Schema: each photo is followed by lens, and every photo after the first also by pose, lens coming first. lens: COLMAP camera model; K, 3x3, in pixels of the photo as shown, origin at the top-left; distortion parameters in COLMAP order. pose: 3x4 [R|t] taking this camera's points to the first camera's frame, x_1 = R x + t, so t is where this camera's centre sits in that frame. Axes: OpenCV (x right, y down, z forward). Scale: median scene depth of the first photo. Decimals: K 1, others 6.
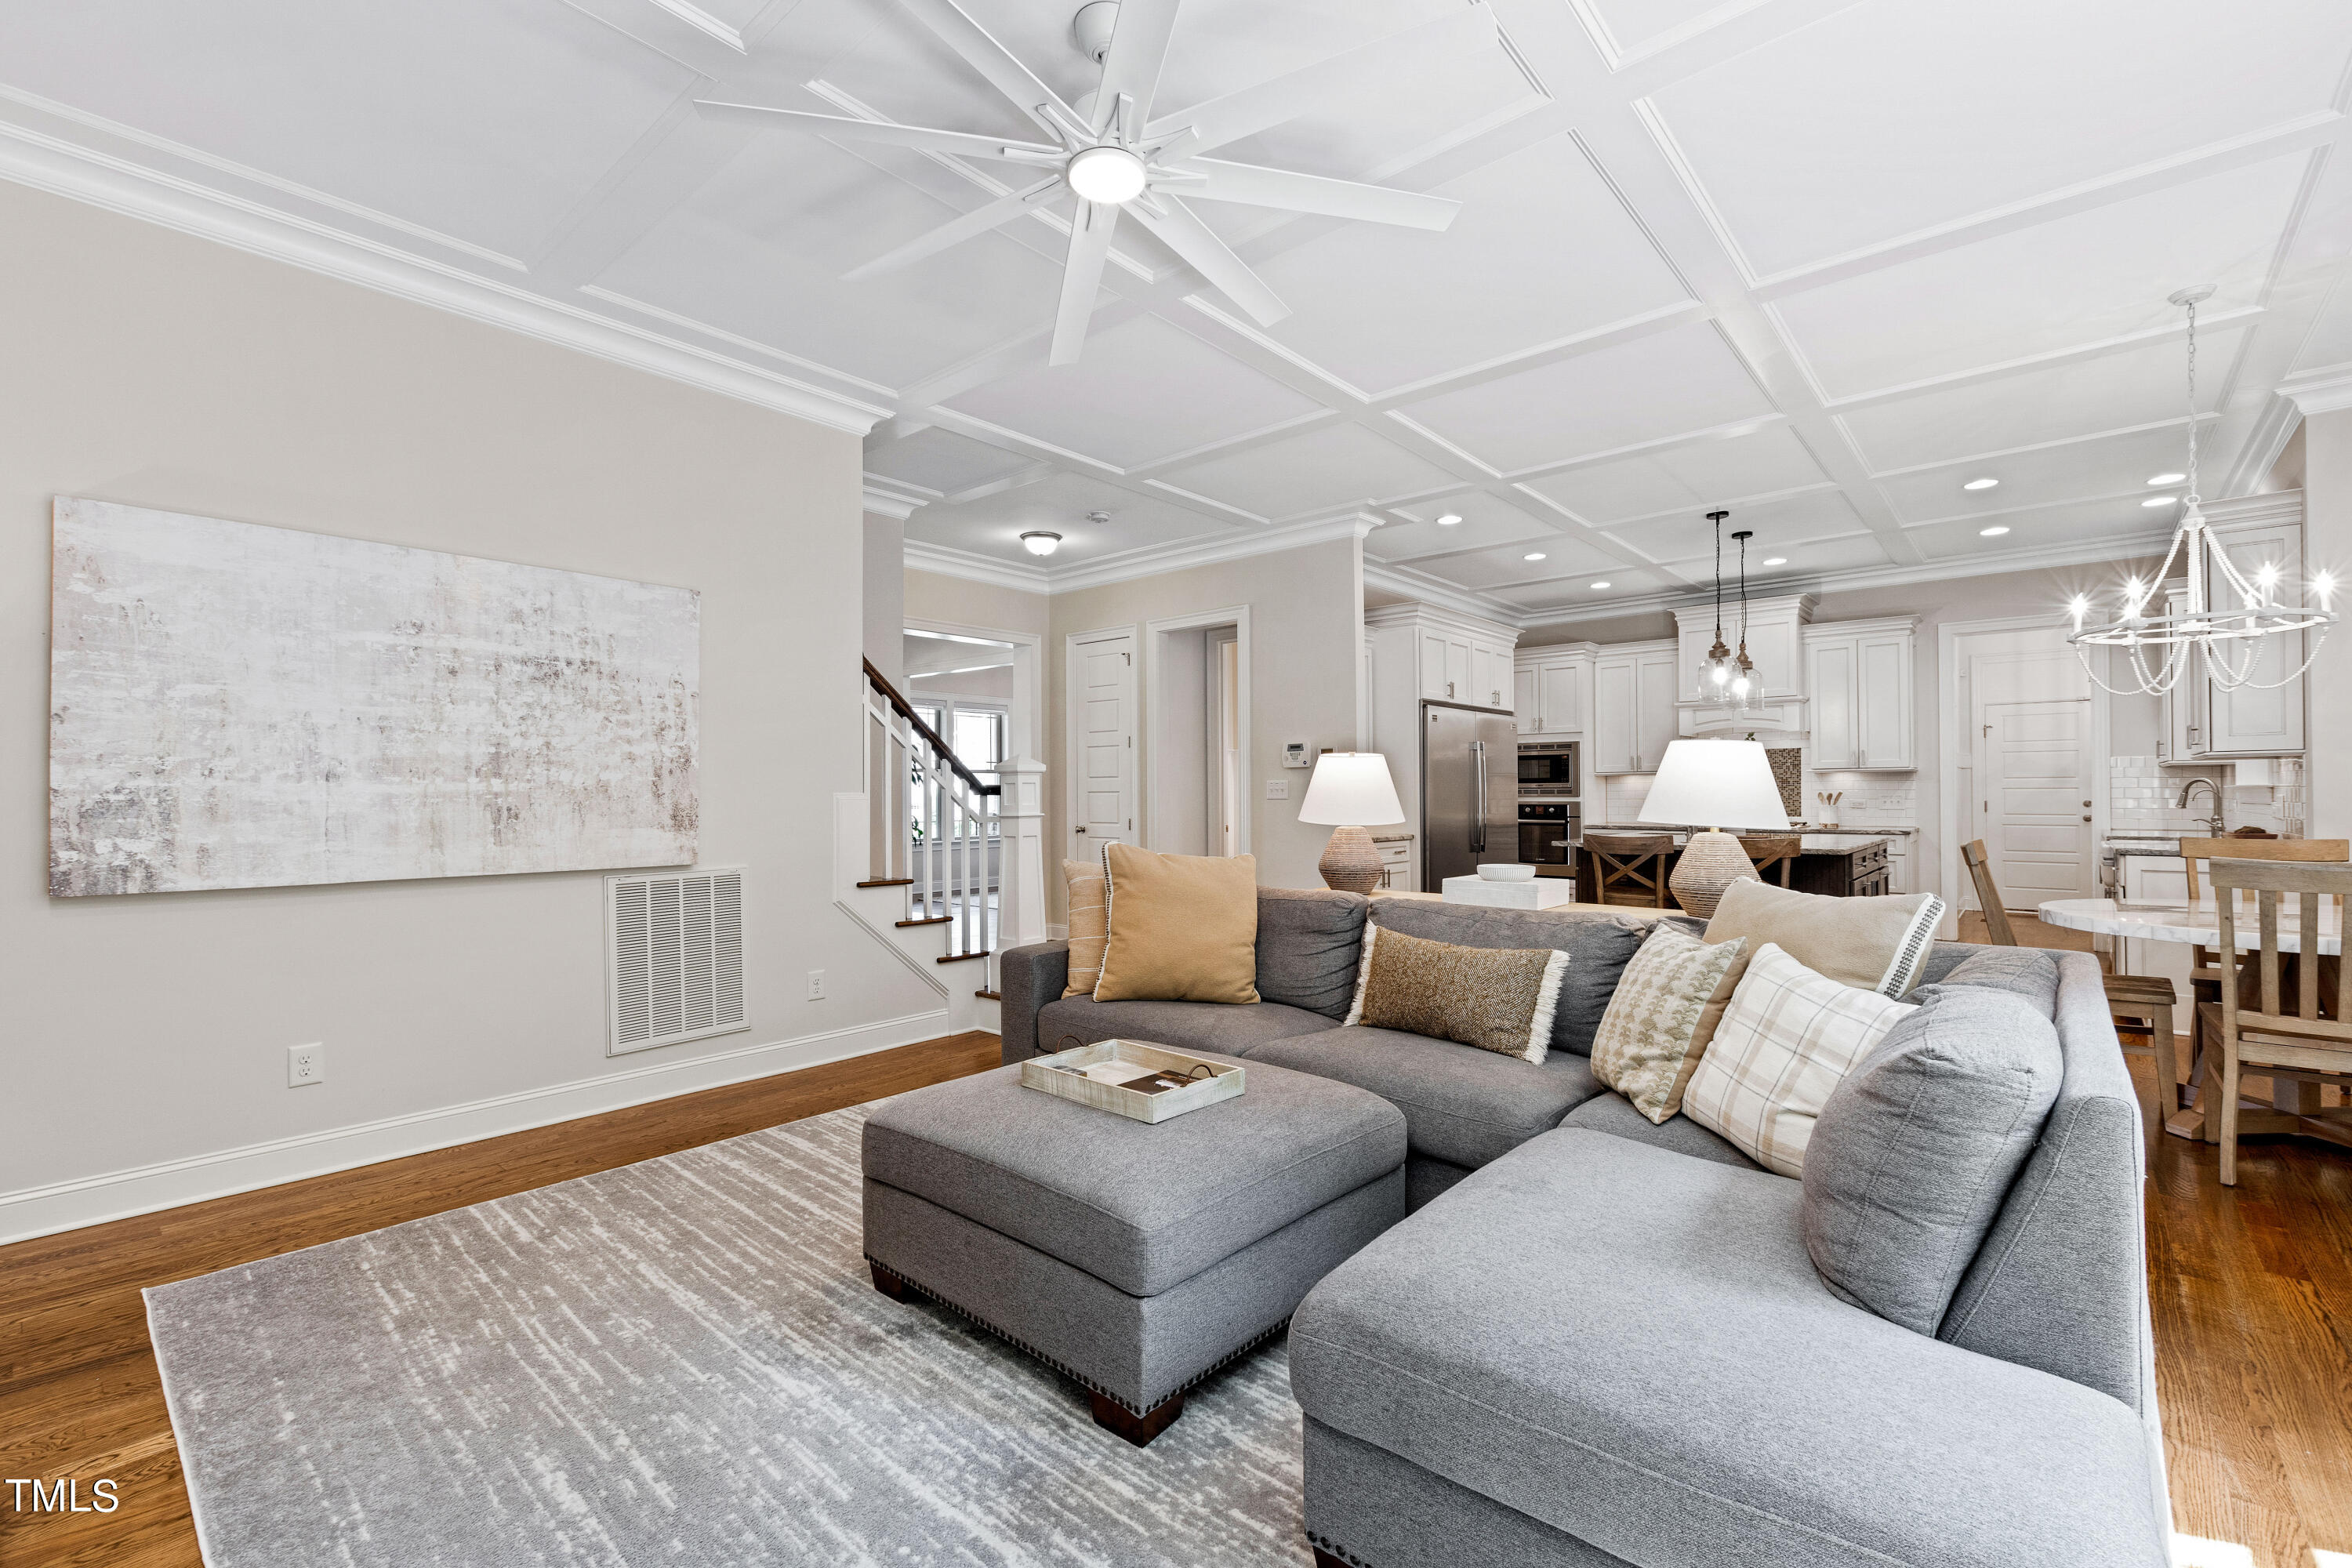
lens RADIAL K [[1021.4, 0, 1157.1], [0, 1021.4, 782.6], [0, 0, 1]] dist [0.003489, -0.001162]
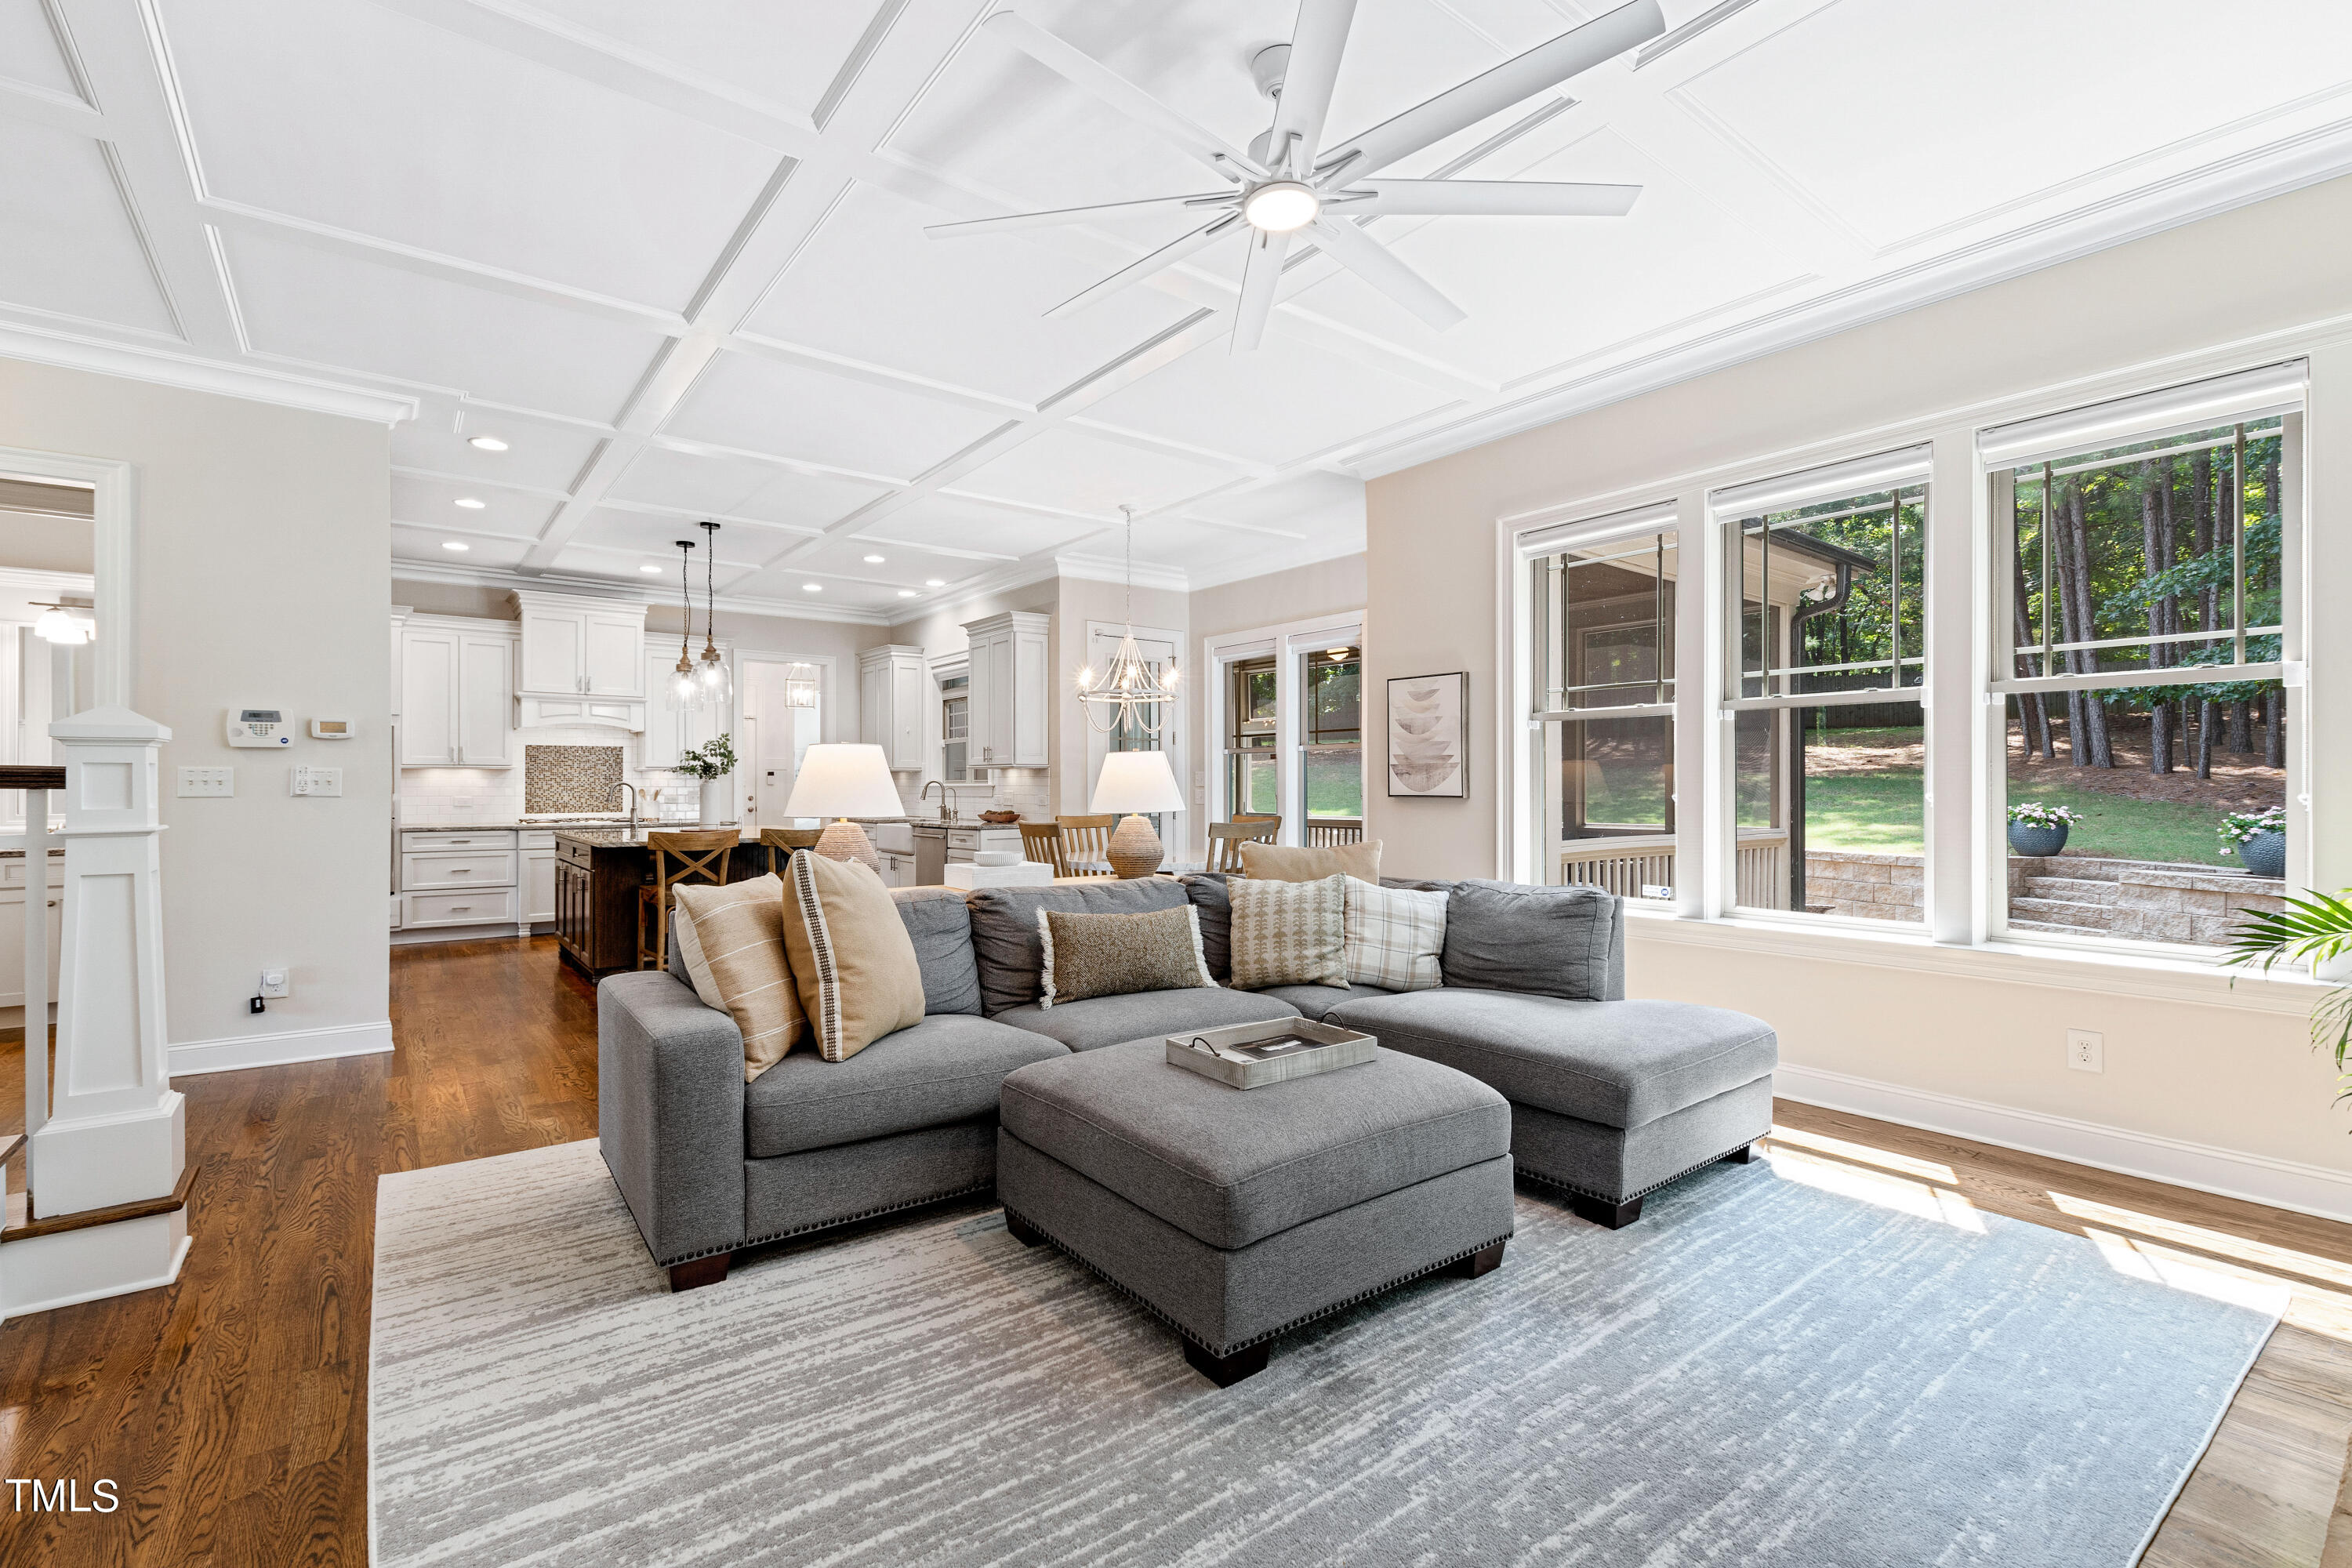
lens RADIAL K [[1041.2, 0, 1166.2], [0, 1041.2, 780.3], [0, 0, 1]] dist [0.003721, 0.000114]
pose [[0.189355, 0.010878, 0.981848, -0.895193], [-0.010916, 0.999900, -0.008973, 0.012158], [-0.981848, -0.009018, 0.189455, 0.717188]]
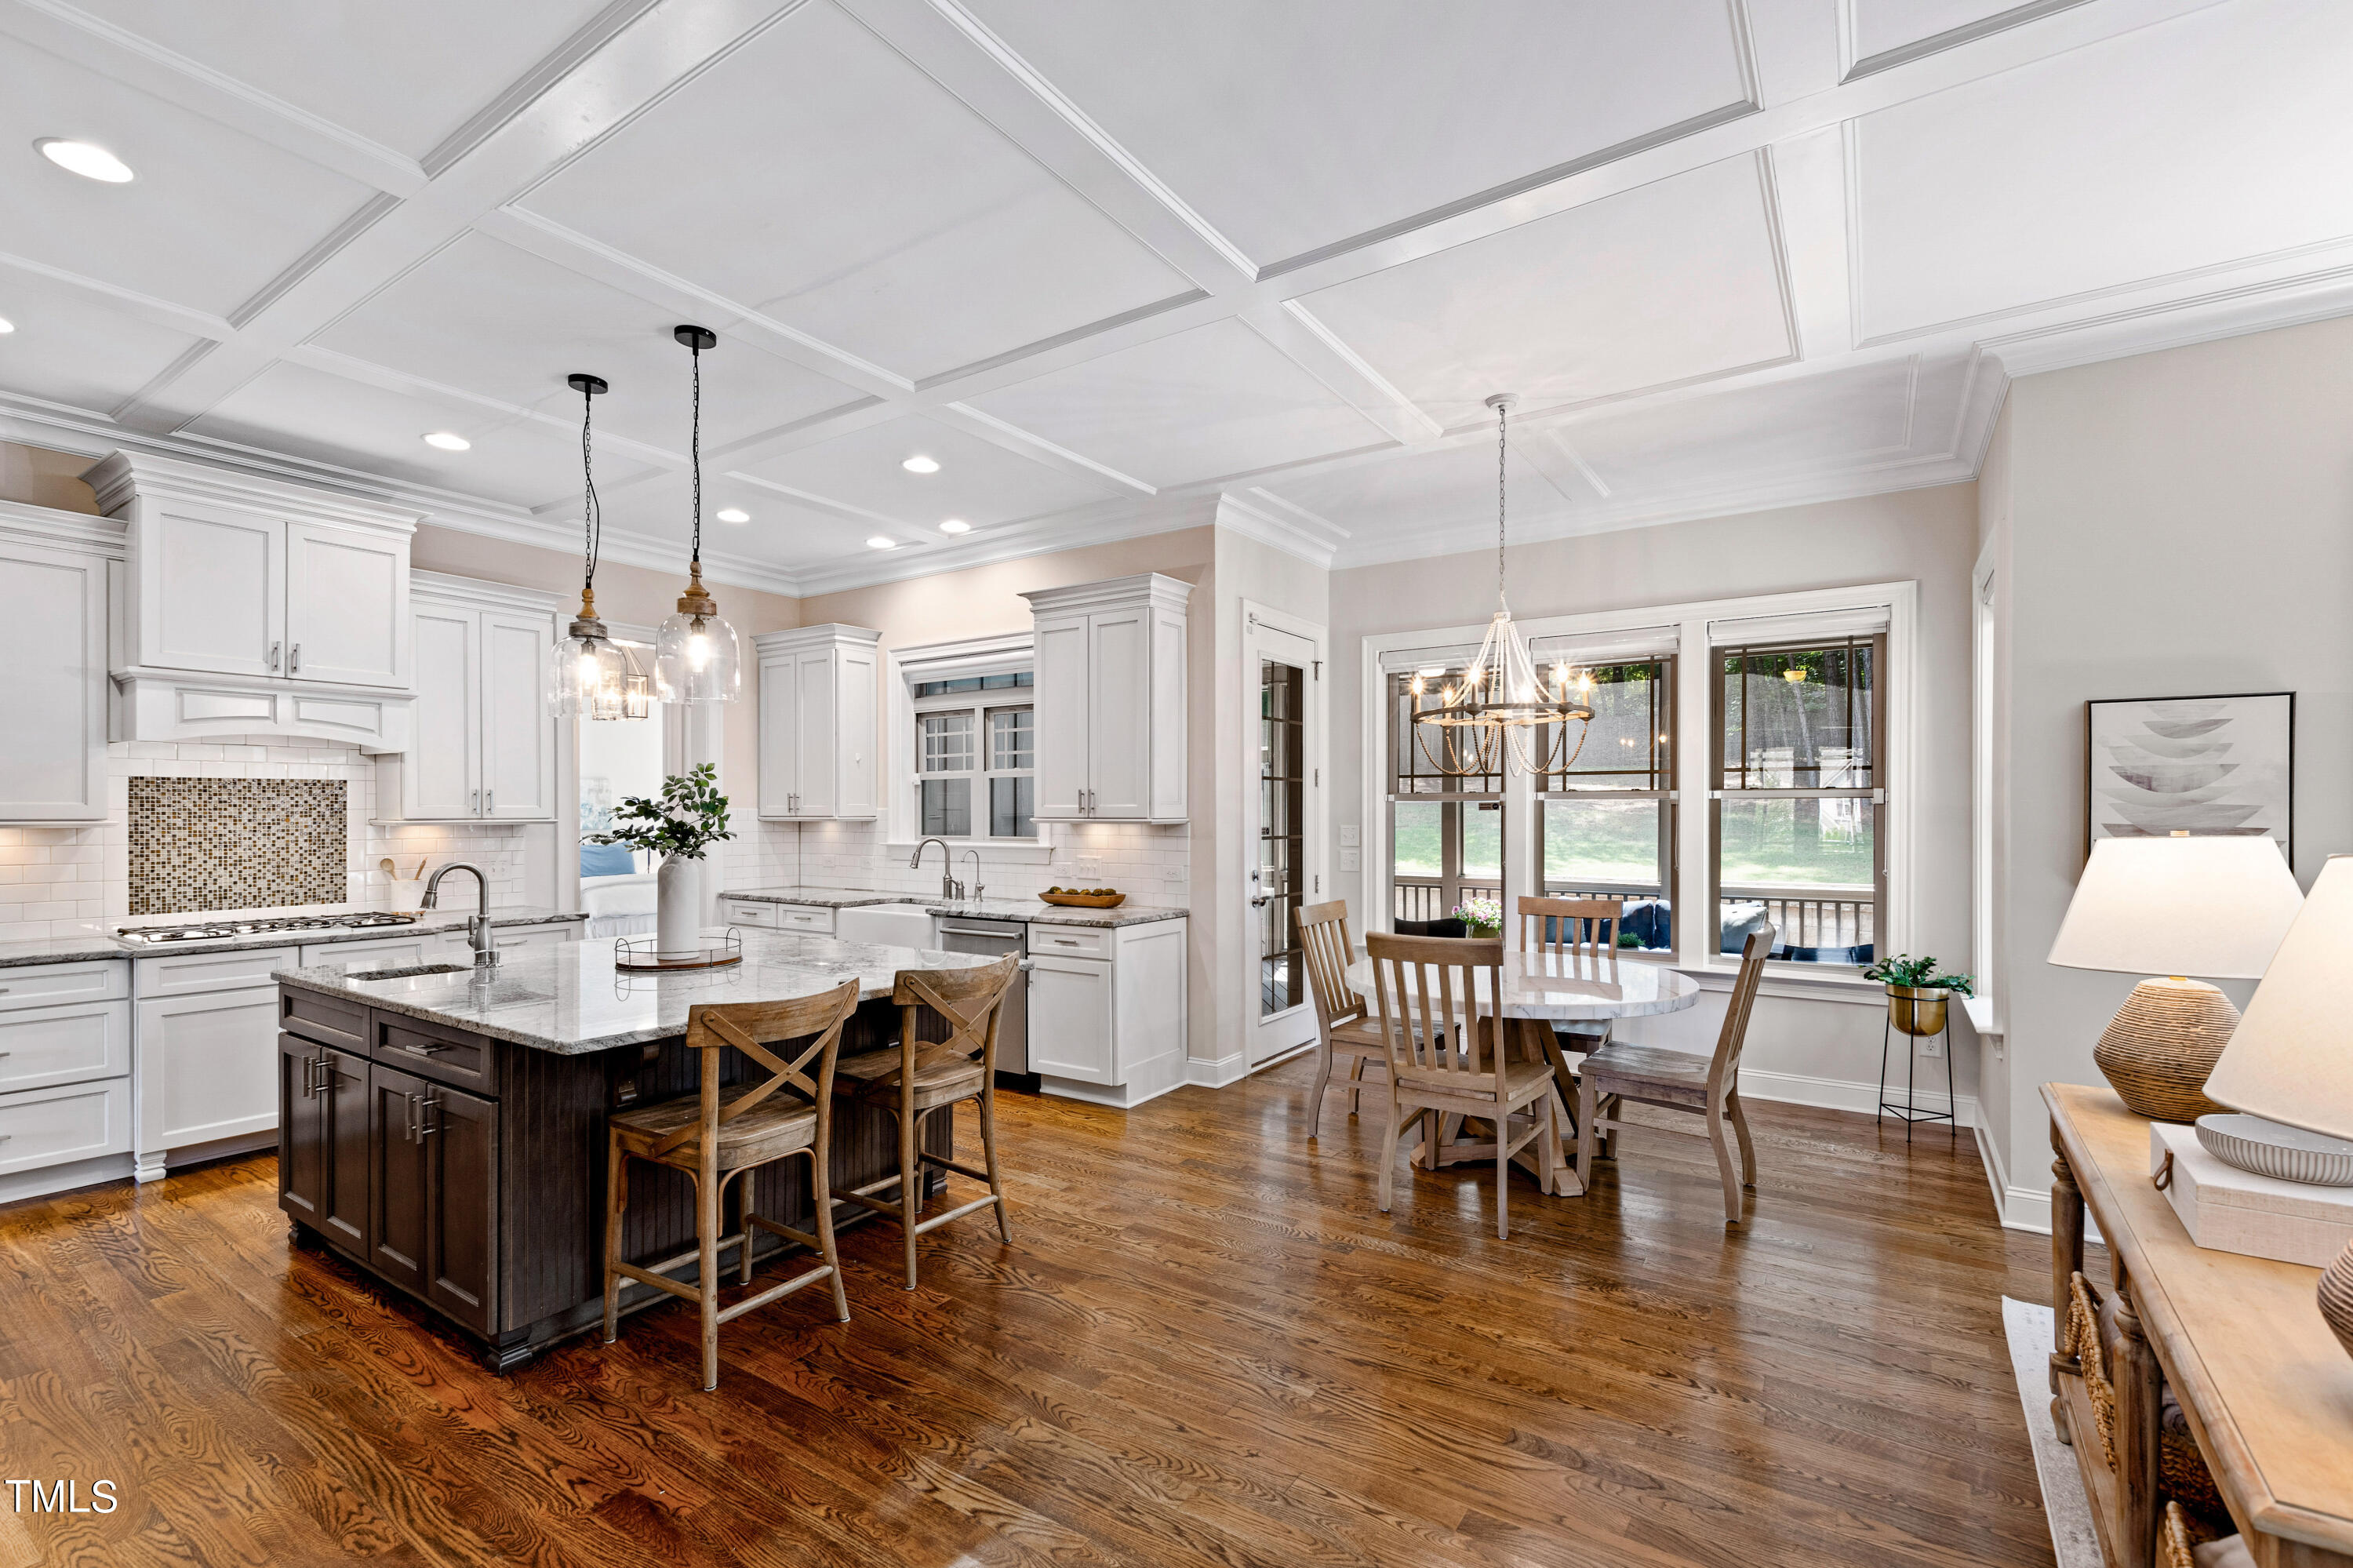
lens RADIAL K [[1038.3, 0, 1190.3], [0, 1038.3, 815.3], [0, 0, 1]] dist [0.007251, -0.003987]
pose [[-0.143640, 0.002870, 0.989626, -0.006307], [-0.009871, 0.999942, -0.004332, -0.047620], [-0.989581, -0.010390, -0.143604, 1.783937]]
